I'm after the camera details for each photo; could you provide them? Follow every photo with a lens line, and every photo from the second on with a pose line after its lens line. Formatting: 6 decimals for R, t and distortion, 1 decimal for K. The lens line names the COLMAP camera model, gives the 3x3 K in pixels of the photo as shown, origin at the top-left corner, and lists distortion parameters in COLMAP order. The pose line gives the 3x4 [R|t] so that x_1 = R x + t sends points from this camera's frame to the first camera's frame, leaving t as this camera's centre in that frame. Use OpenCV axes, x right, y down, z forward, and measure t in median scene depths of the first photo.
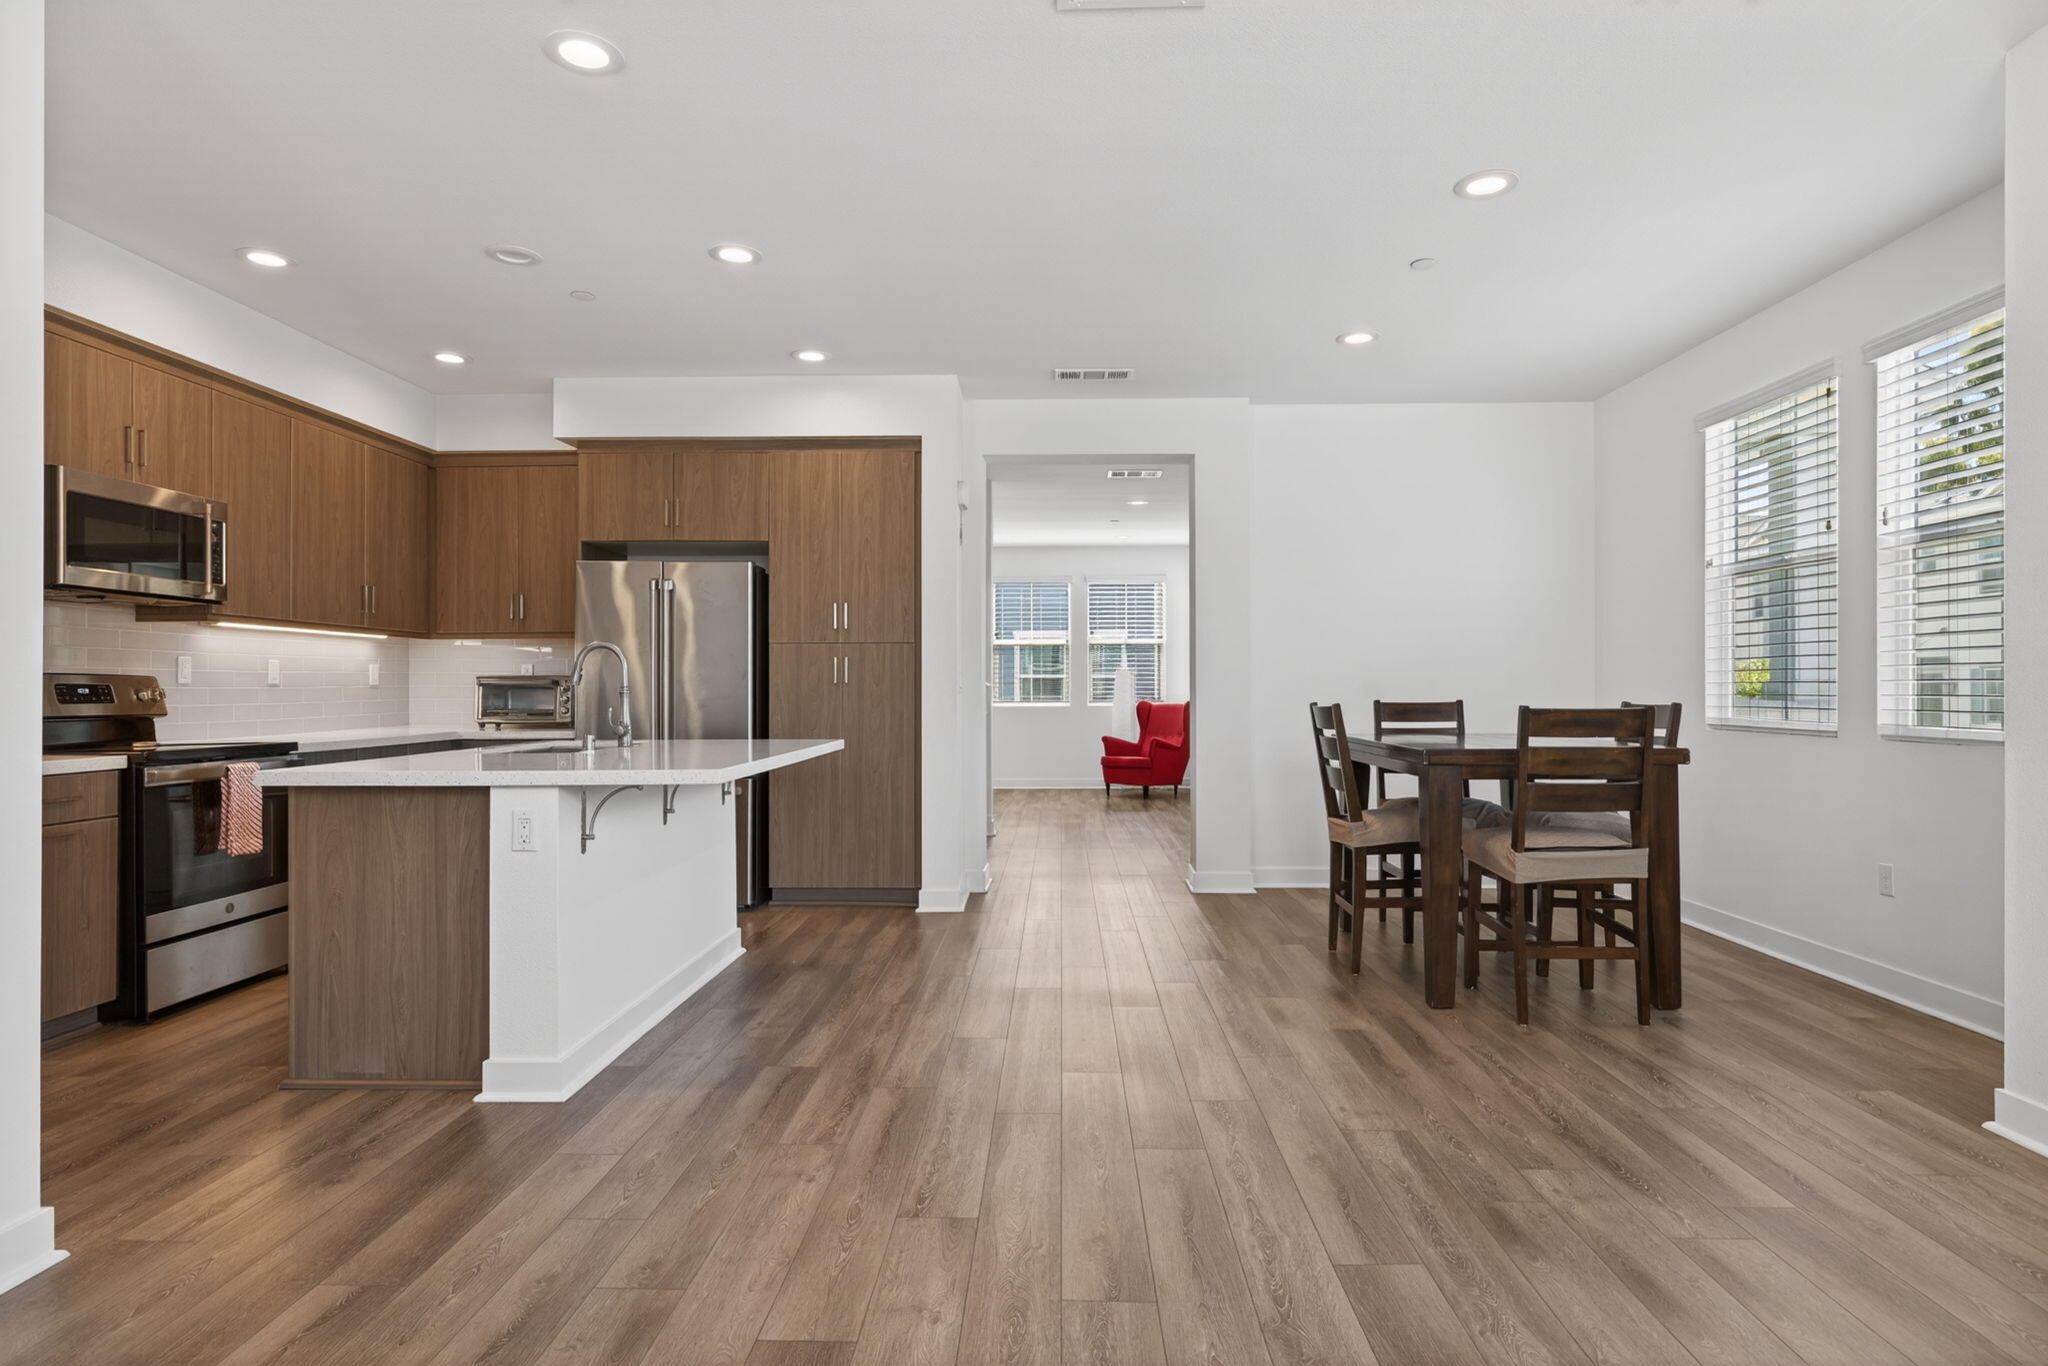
lens RADIAL K [[1089.4, 0, 1024.0], [0, 1089.4, 683.0], [0, 0, 1]] dist [-0.000973, -0.000858]
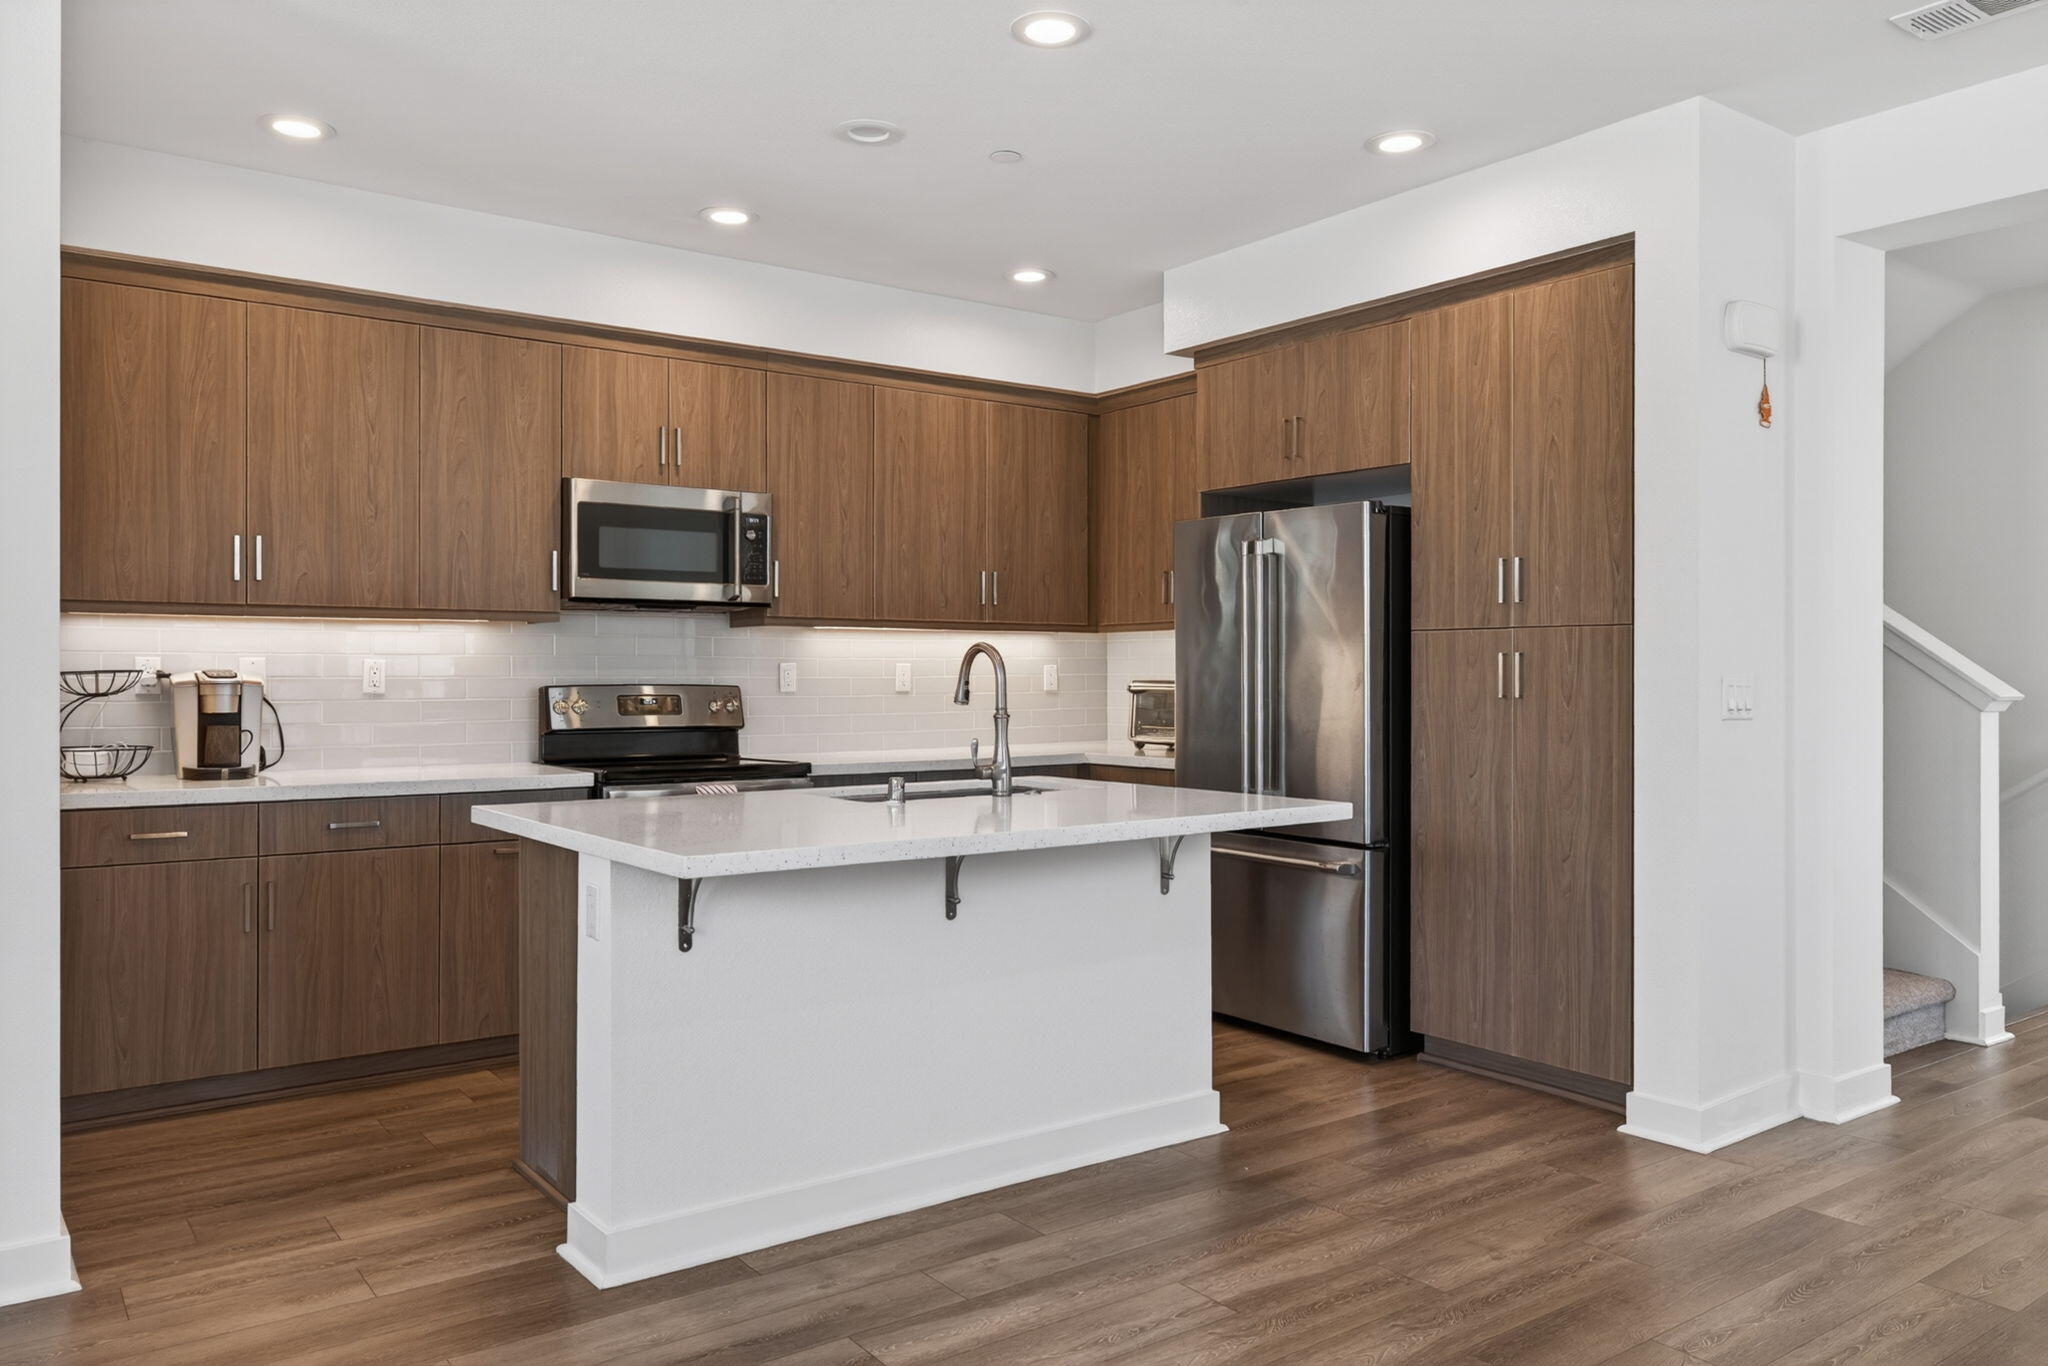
lens RADIAL K [[1455.3, 0, 1024.0], [0, 1455.3, 683.0], [0, 0, 1]] dist [0.004902, 0.001676]
pose [[0.621840, 0.007560, -0.783108, 0.343103], [0.002664, 0.999927, 0.011768, -0.022404], [0.783140, -0.009404, 0.621775, 0.408862]]
